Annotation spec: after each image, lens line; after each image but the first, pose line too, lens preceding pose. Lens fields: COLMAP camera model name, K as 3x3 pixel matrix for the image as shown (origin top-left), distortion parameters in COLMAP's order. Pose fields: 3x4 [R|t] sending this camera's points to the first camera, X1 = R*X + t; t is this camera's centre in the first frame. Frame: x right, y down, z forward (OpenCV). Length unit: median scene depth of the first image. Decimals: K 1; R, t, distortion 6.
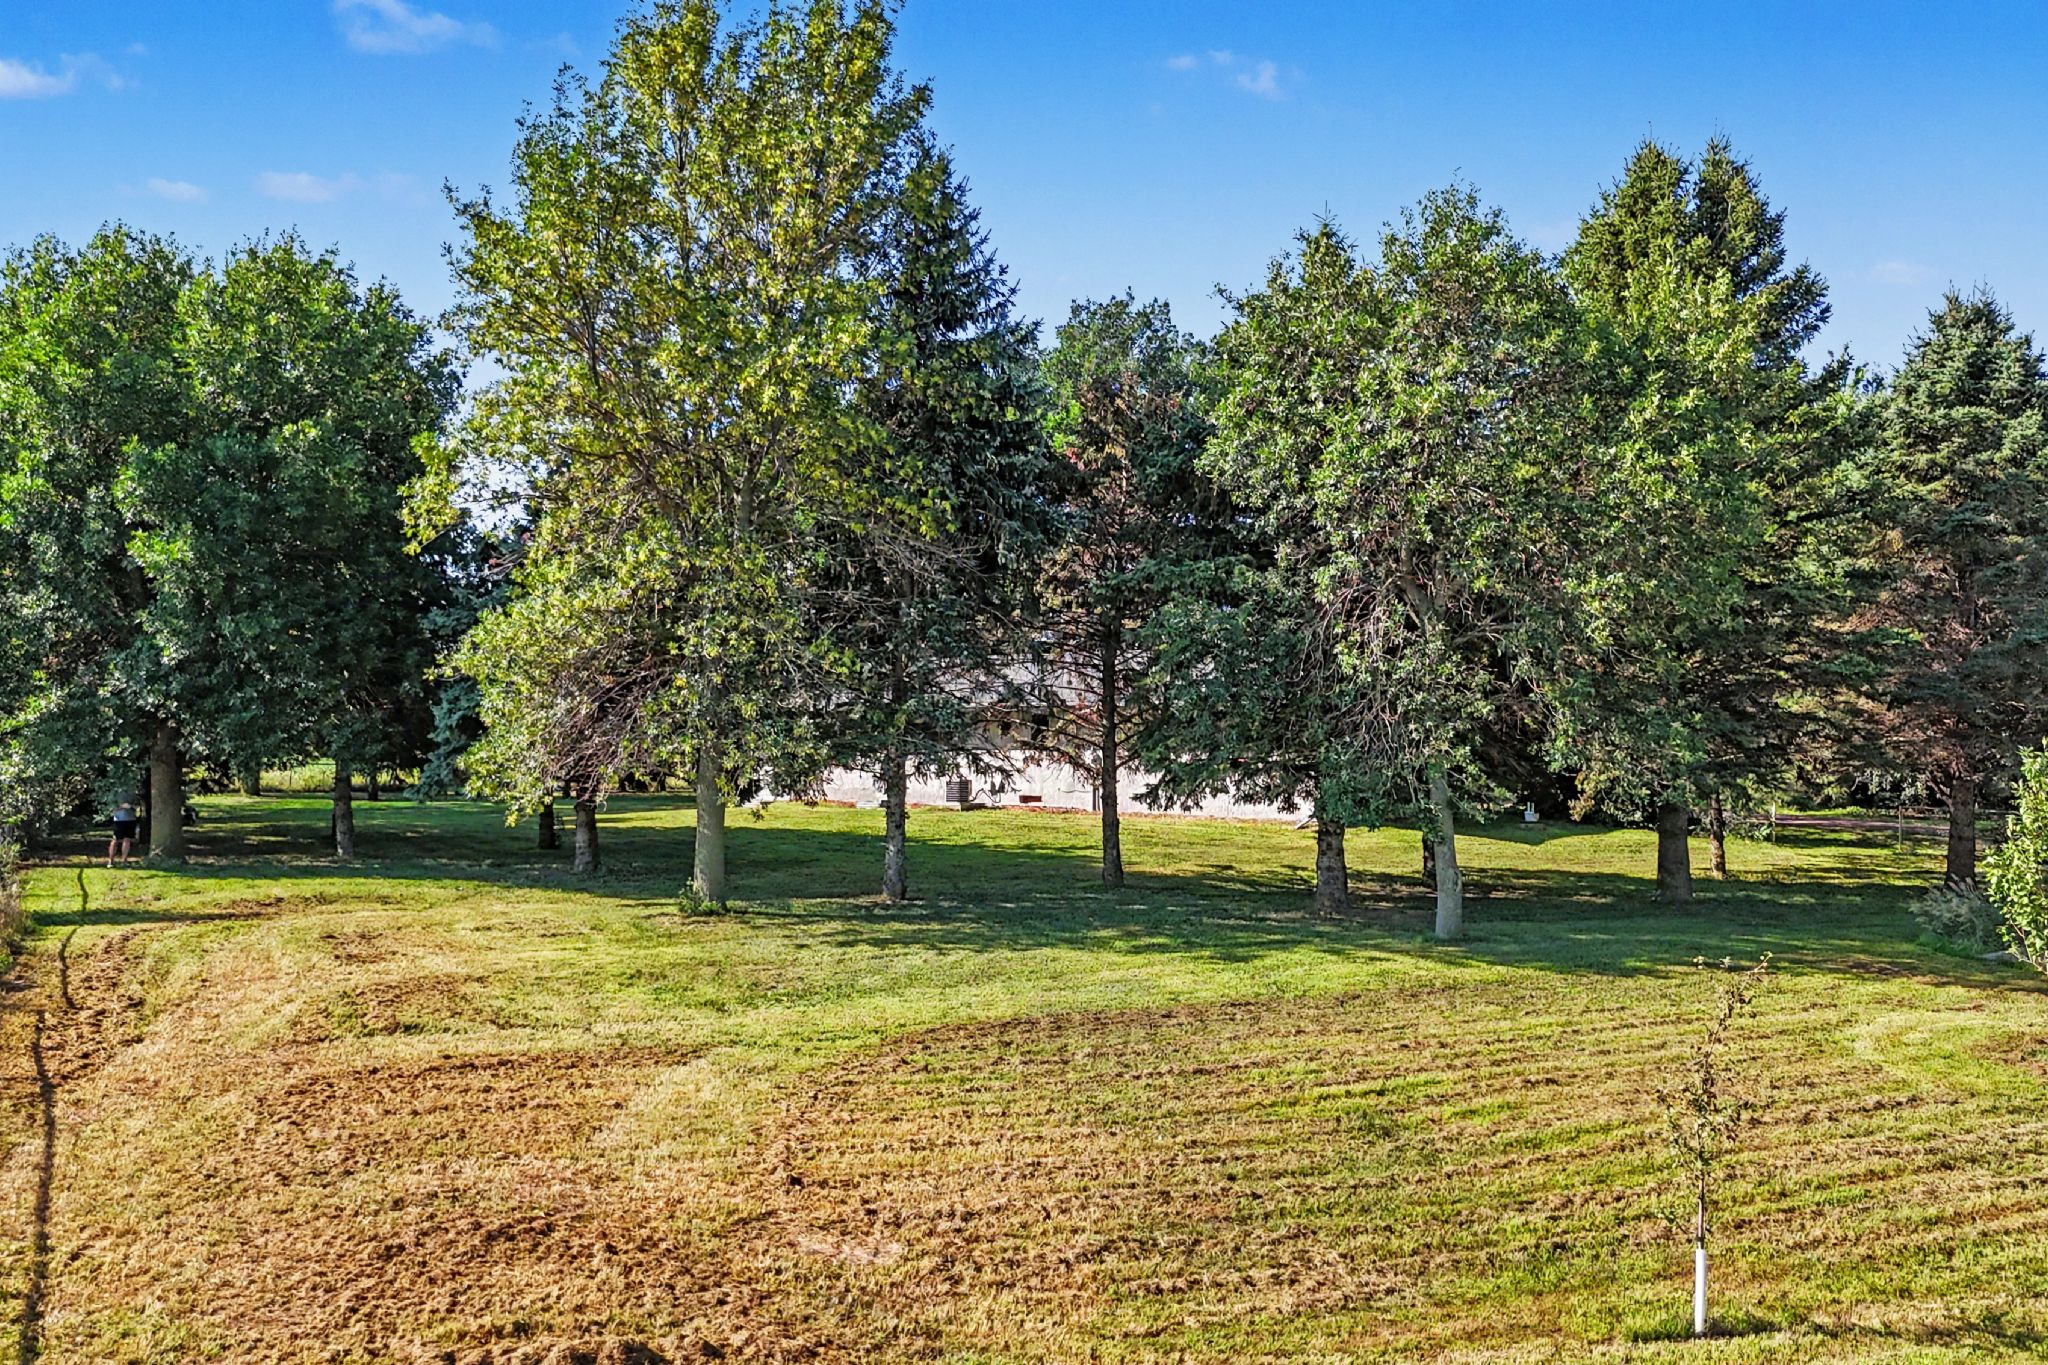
lens RADIAL K [[1720.3, 0, 1032.6], [0, 1720.3, 729.1], [0, 0, 1]] dist [0.058215, -0.105859]
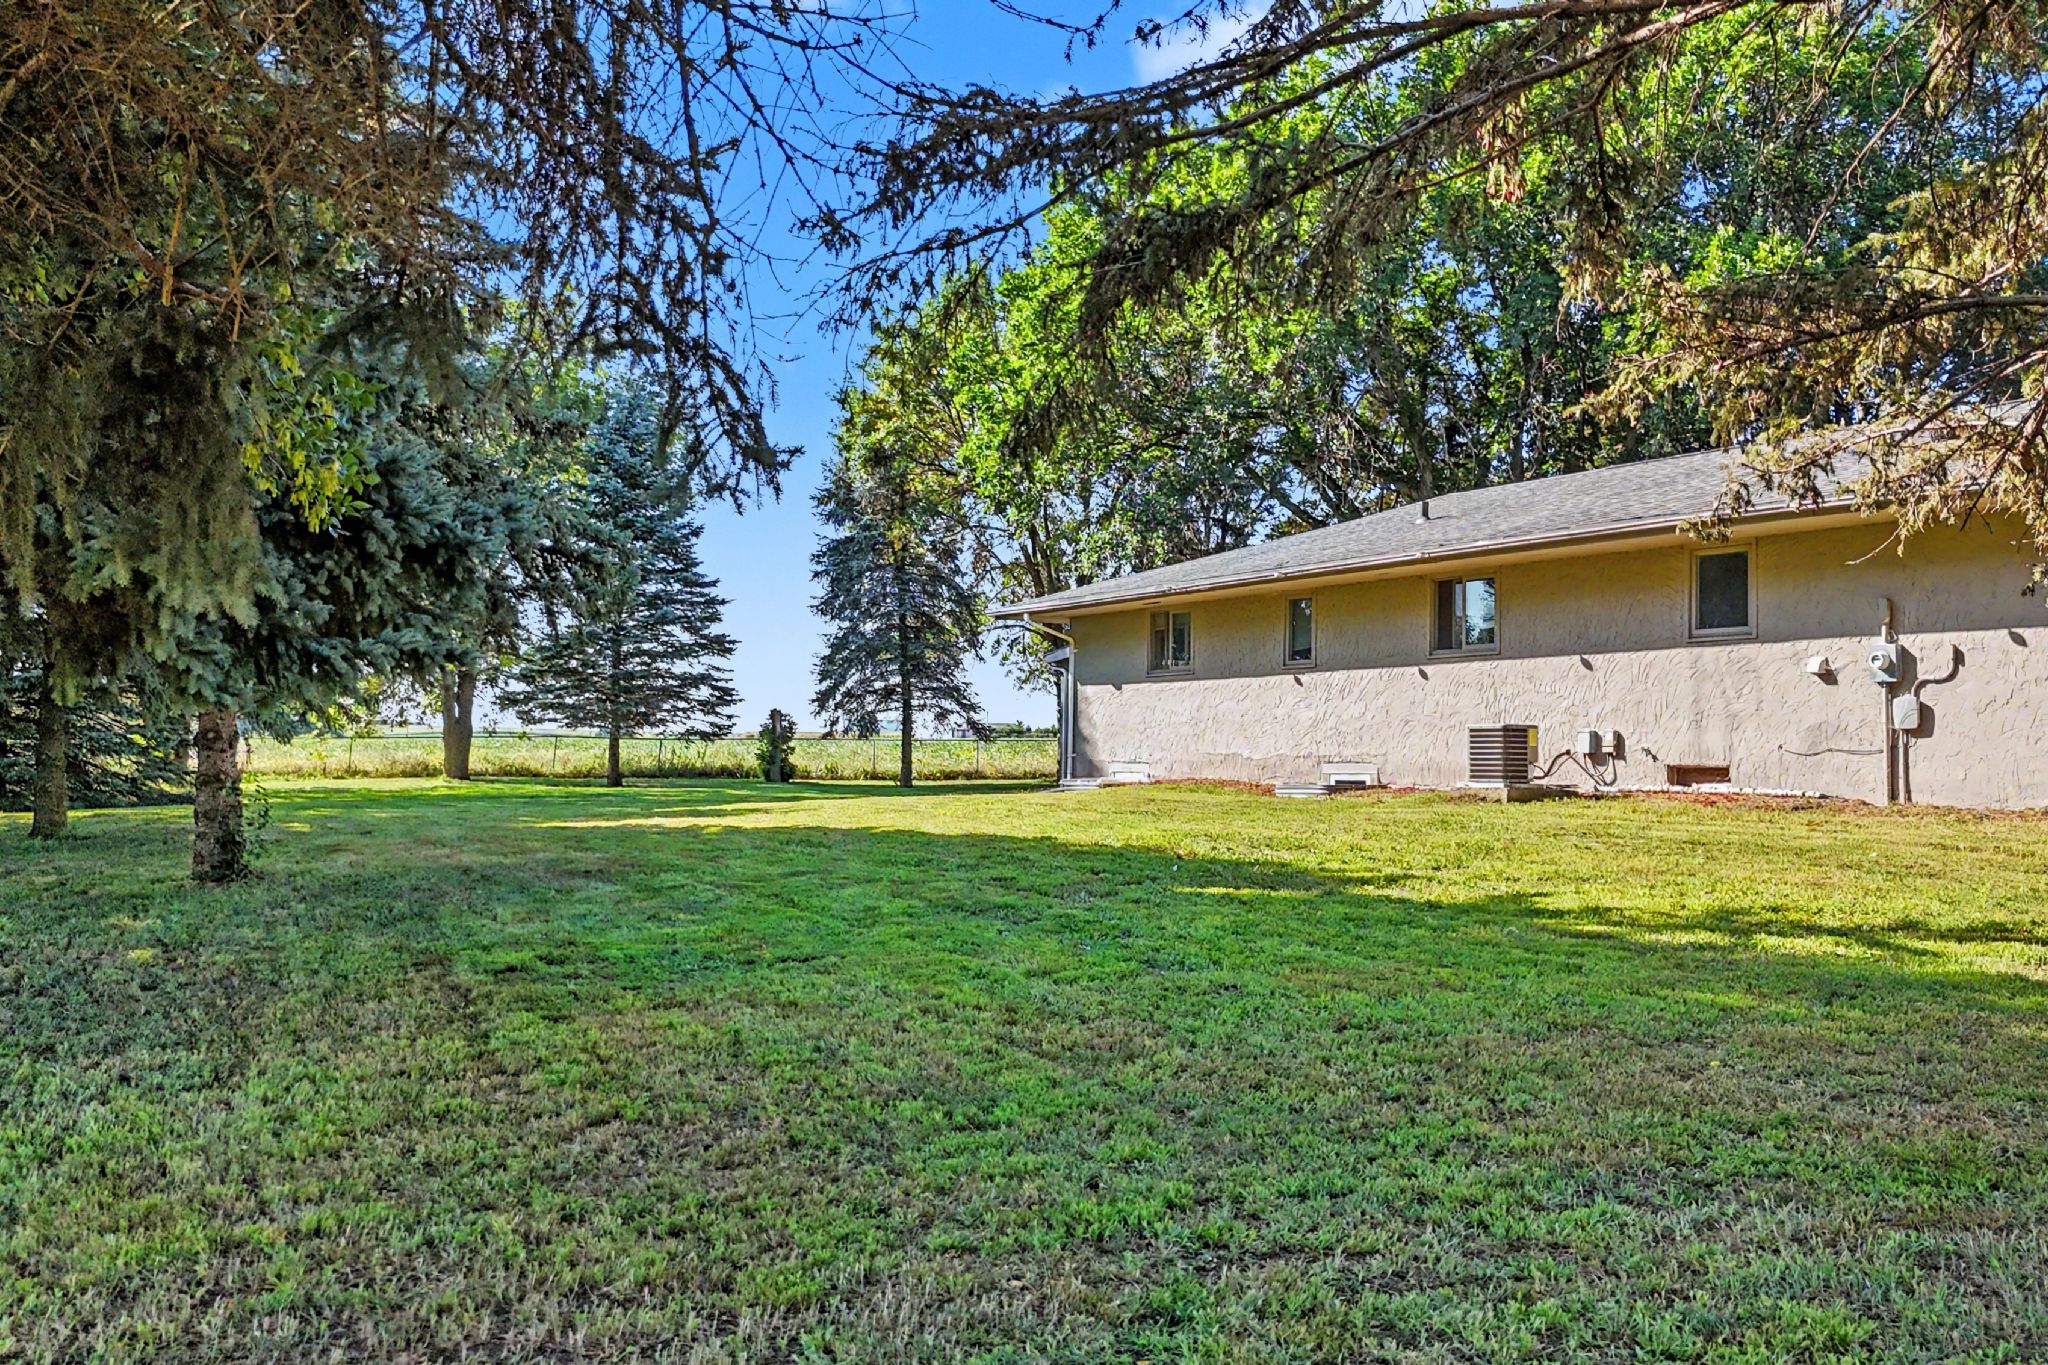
lens RADIAL K [[1720.3, 0, 1032.6], [0, 1720.3, 729.1], [0, 0, 1]] dist [0.058215, -0.105859]
pose [[0.942291, -0.010487, -0.334630, -0.011897], [0.009455, 0.999944, -0.004712, 0.030999], [0.334661, 0.001276, 0.942338, 0.582629]]
